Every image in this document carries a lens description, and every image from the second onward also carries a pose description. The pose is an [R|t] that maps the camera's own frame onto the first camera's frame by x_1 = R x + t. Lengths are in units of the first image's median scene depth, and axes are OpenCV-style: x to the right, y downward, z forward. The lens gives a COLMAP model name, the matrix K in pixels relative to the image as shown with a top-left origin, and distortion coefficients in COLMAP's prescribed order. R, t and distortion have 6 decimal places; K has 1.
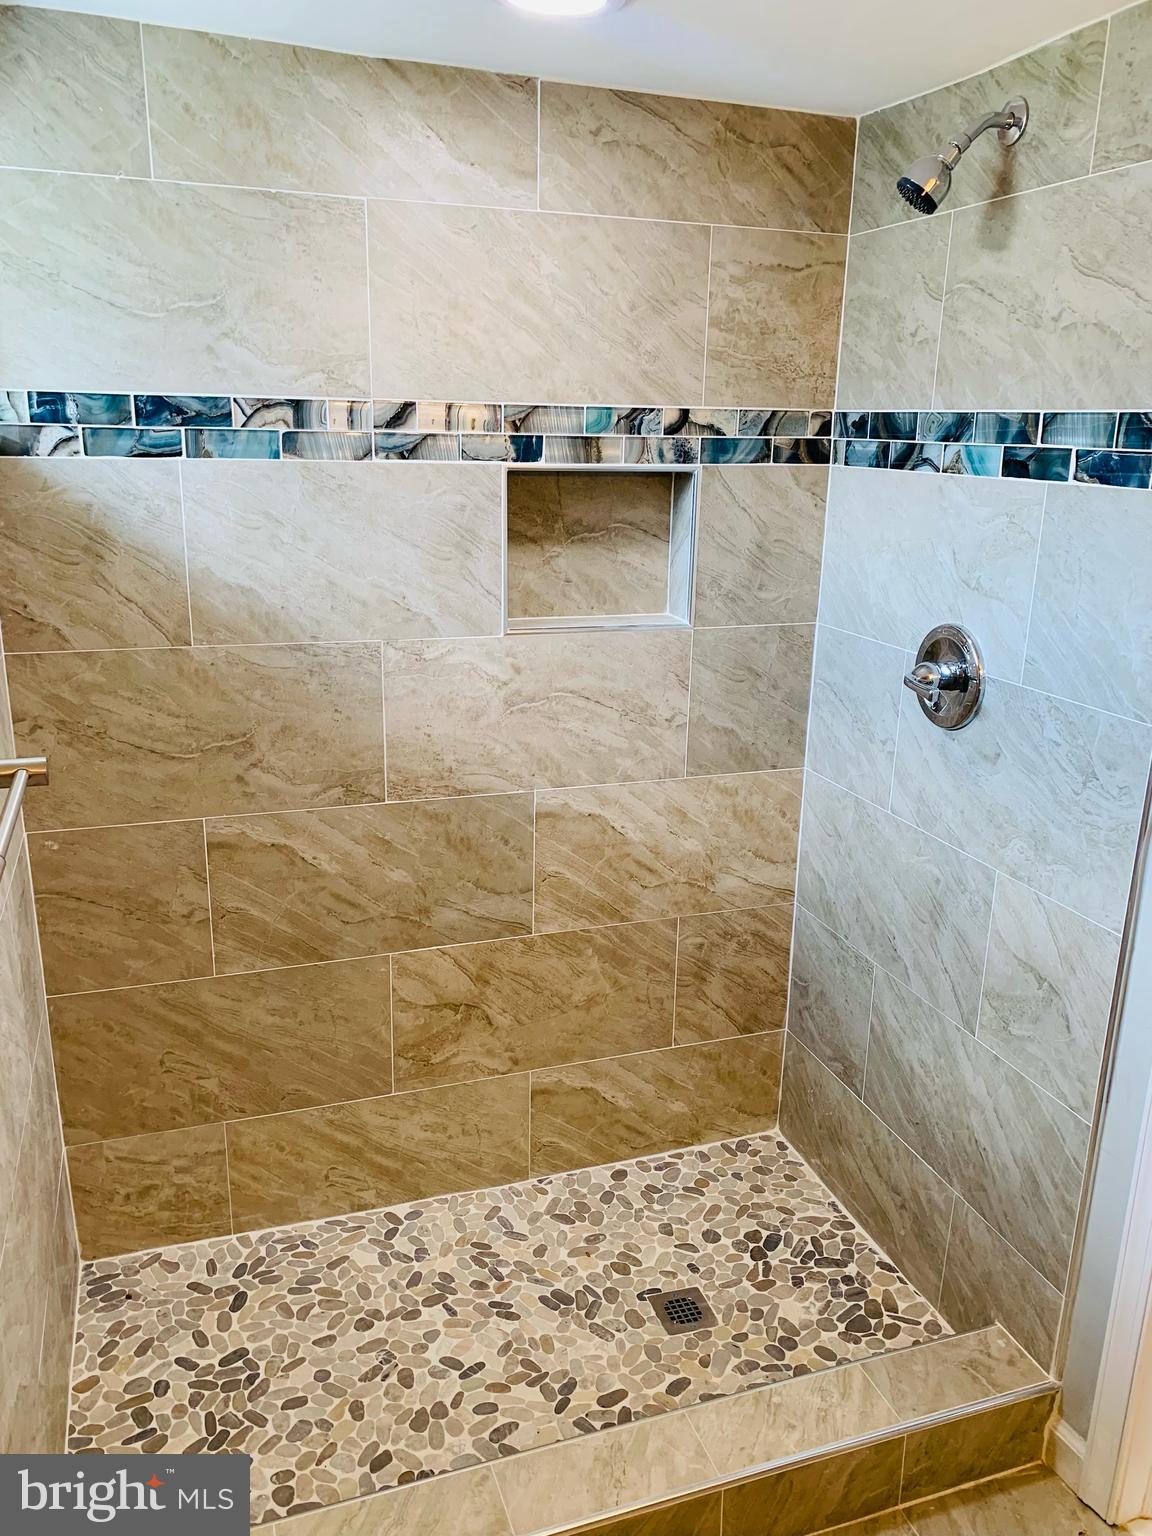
lens RADIAL K [[1180.7, 0, 576.0], [0, 1180.7, 768.0], [0, 0, 1]] dist [0.034441, -0.036488]
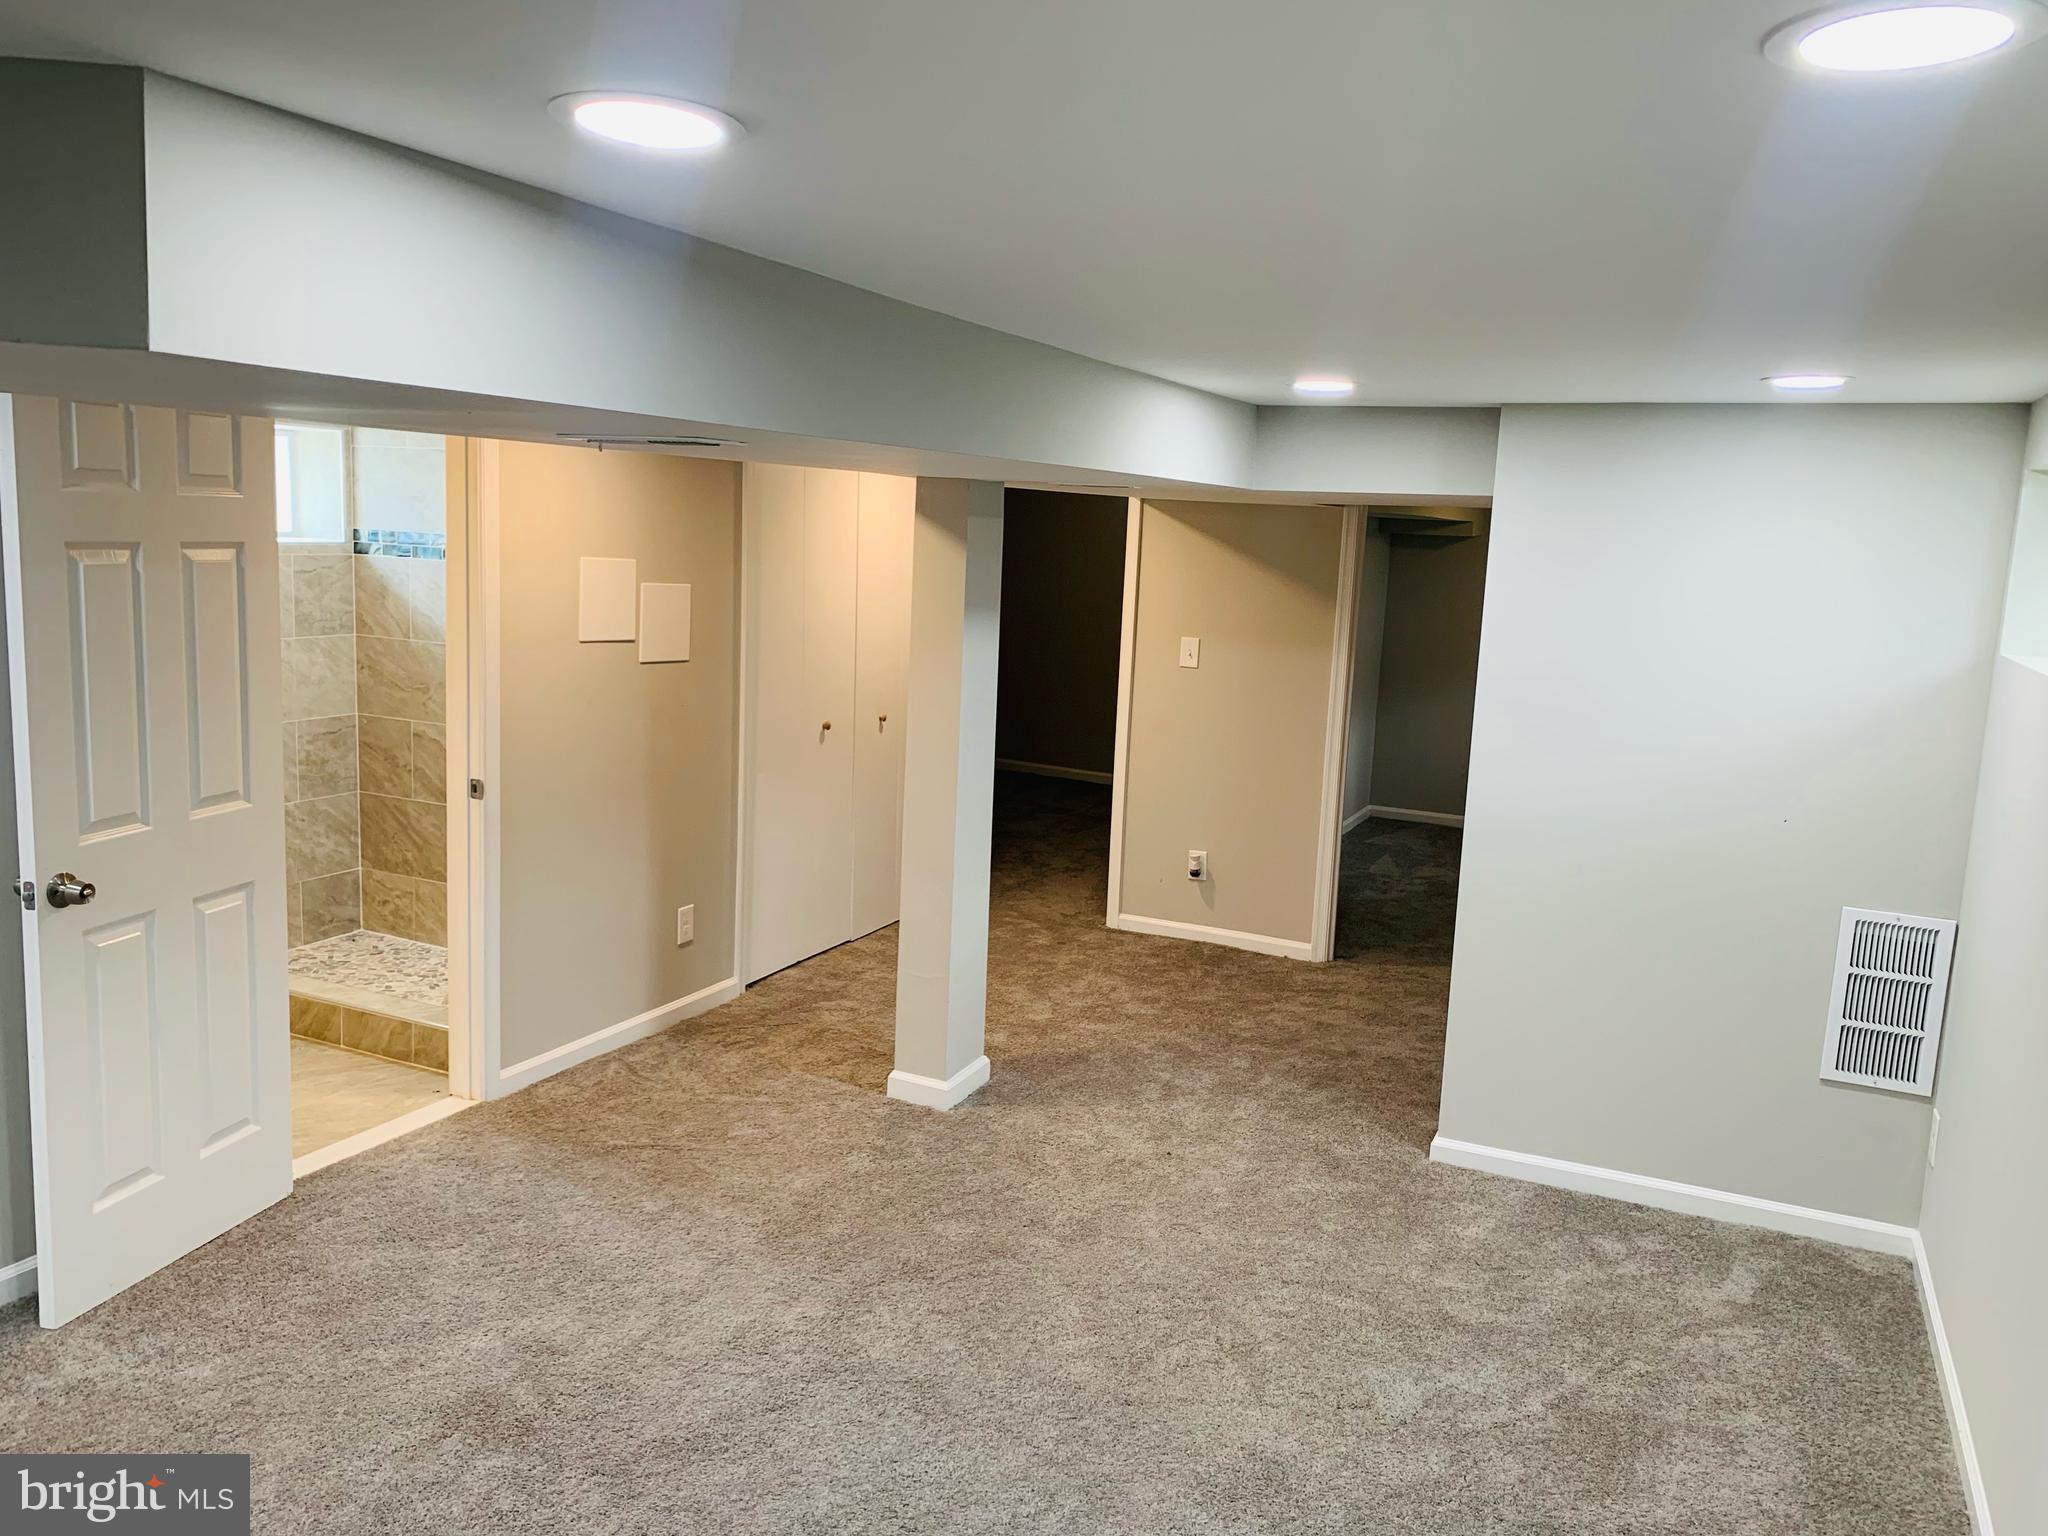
lens RADIAL K [[1574.3, 0, 1027.8], [0, 1574.3, 751.0], [0, 0, 1]] dist [0.034441, -0.036488]
pose [[0.719562, 0.119272, -0.684108, 2.367318], [-0.226782, 0.971487, -0.069160, 0.039753], [0.656353, 0.204908, 0.726094, -0.325986]]
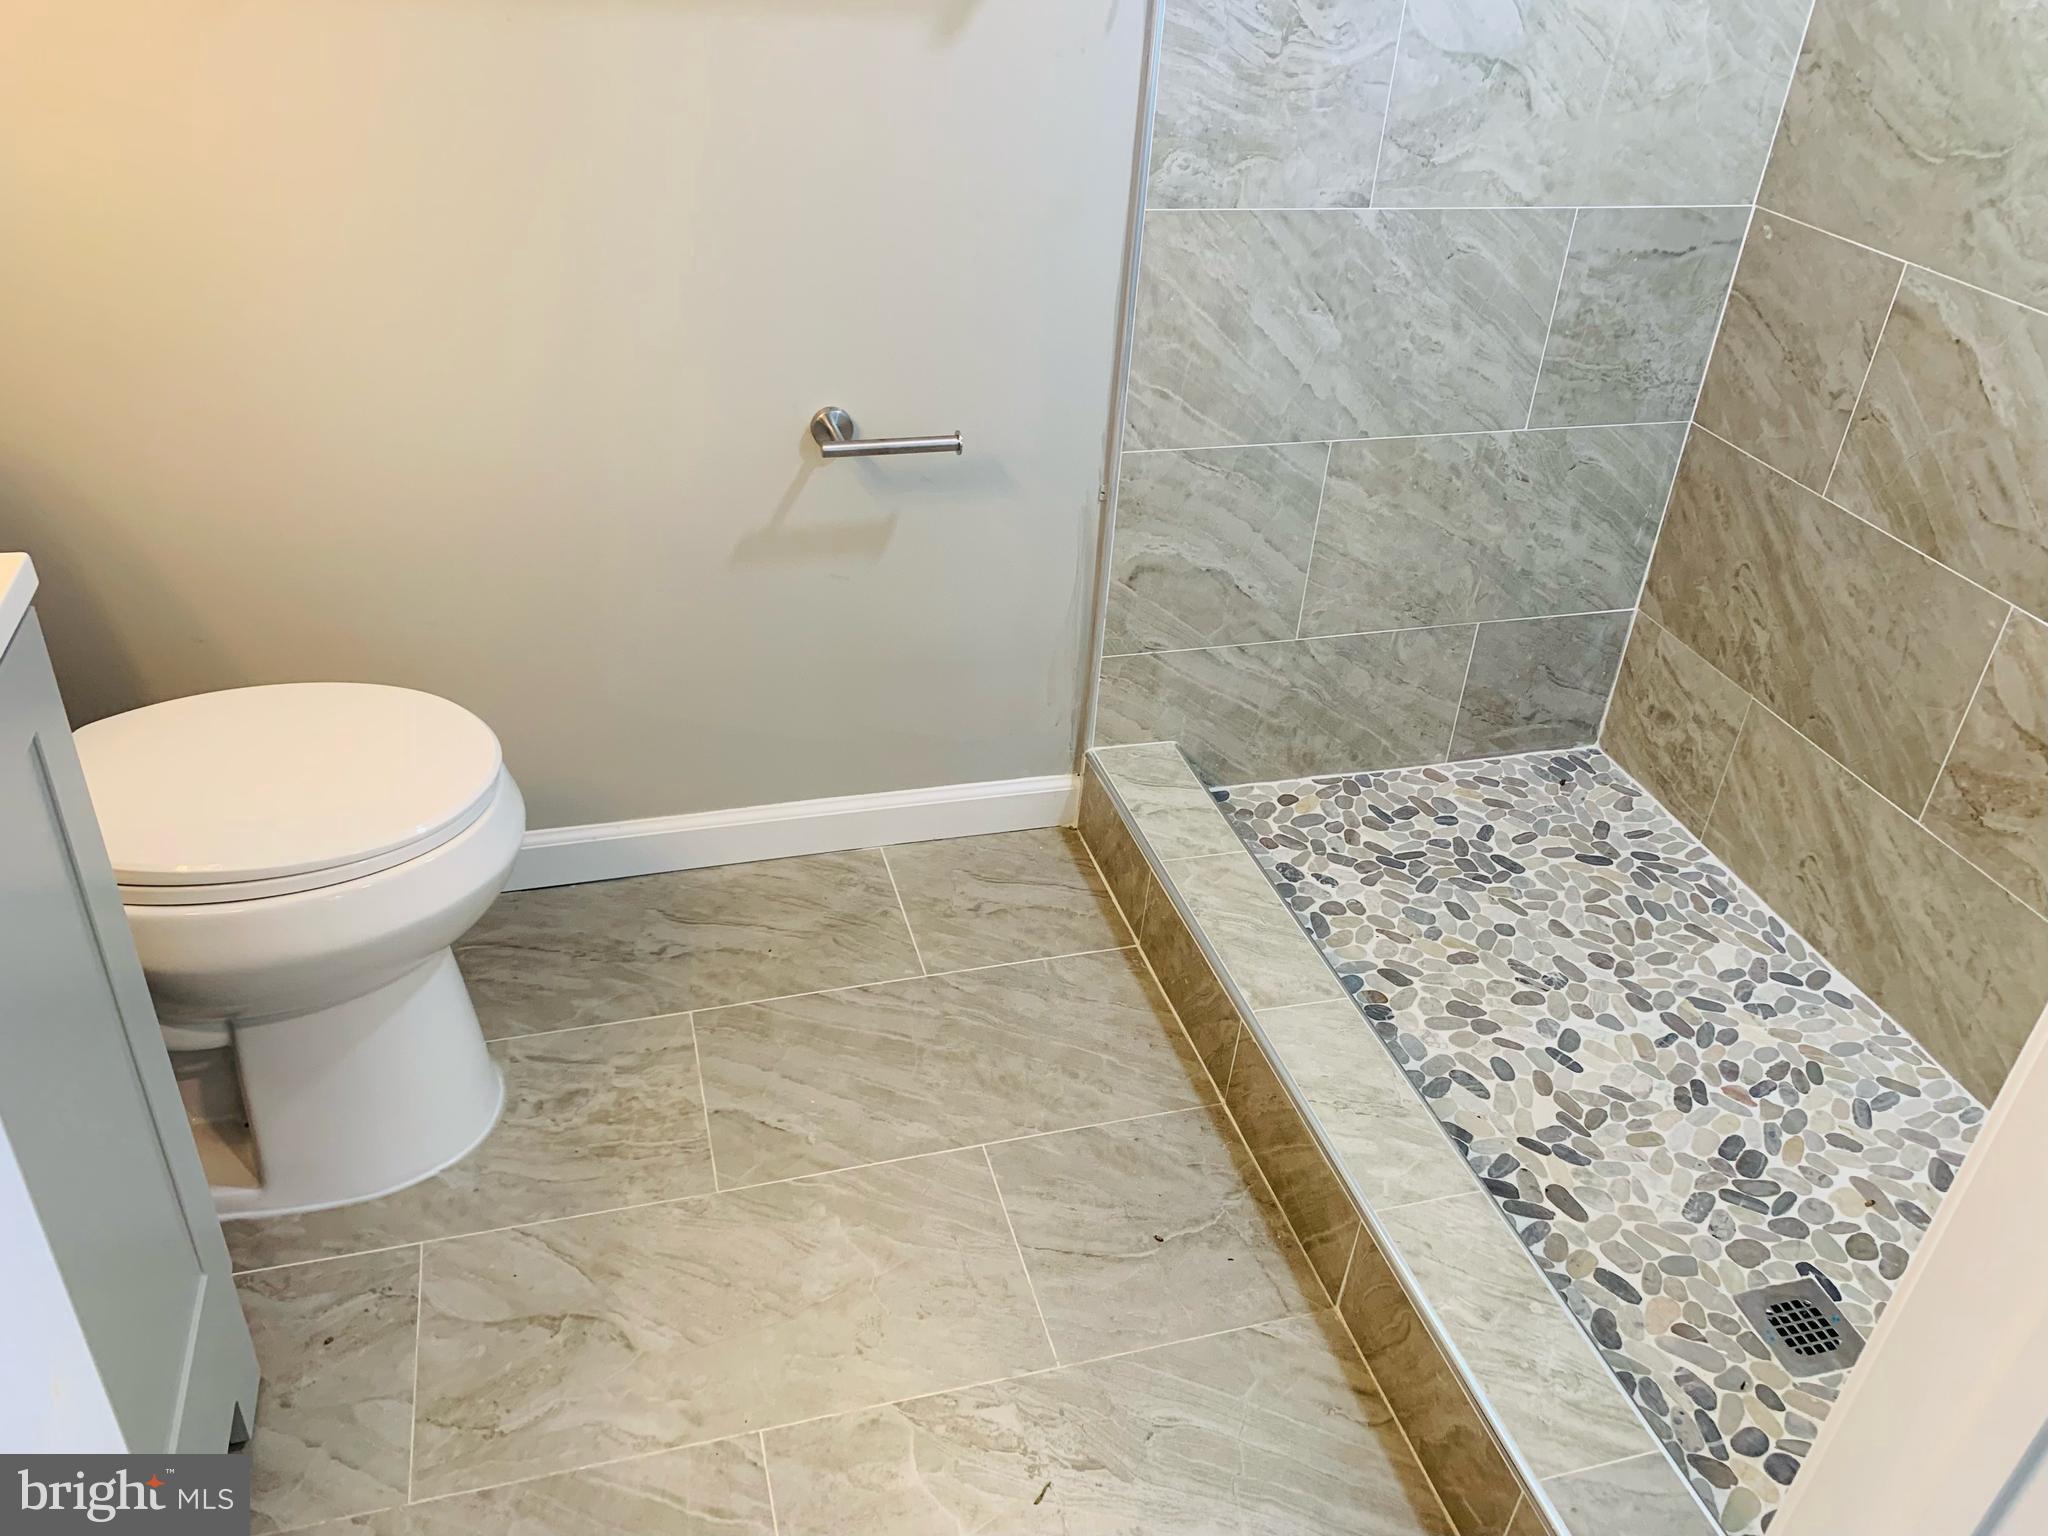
lens RADIAL K [[1574.3, 0, 1027.8], [0, 1574.3, 751.0], [0, 0, 1]] dist [0.034441, -0.036488]
pose [[-0.044528, 0.509991, -0.859026, 0.620370], [-0.340402, 0.800676, 0.492995, -0.010381], [0.939225, 0.314367, 0.137950, 0.464367]]
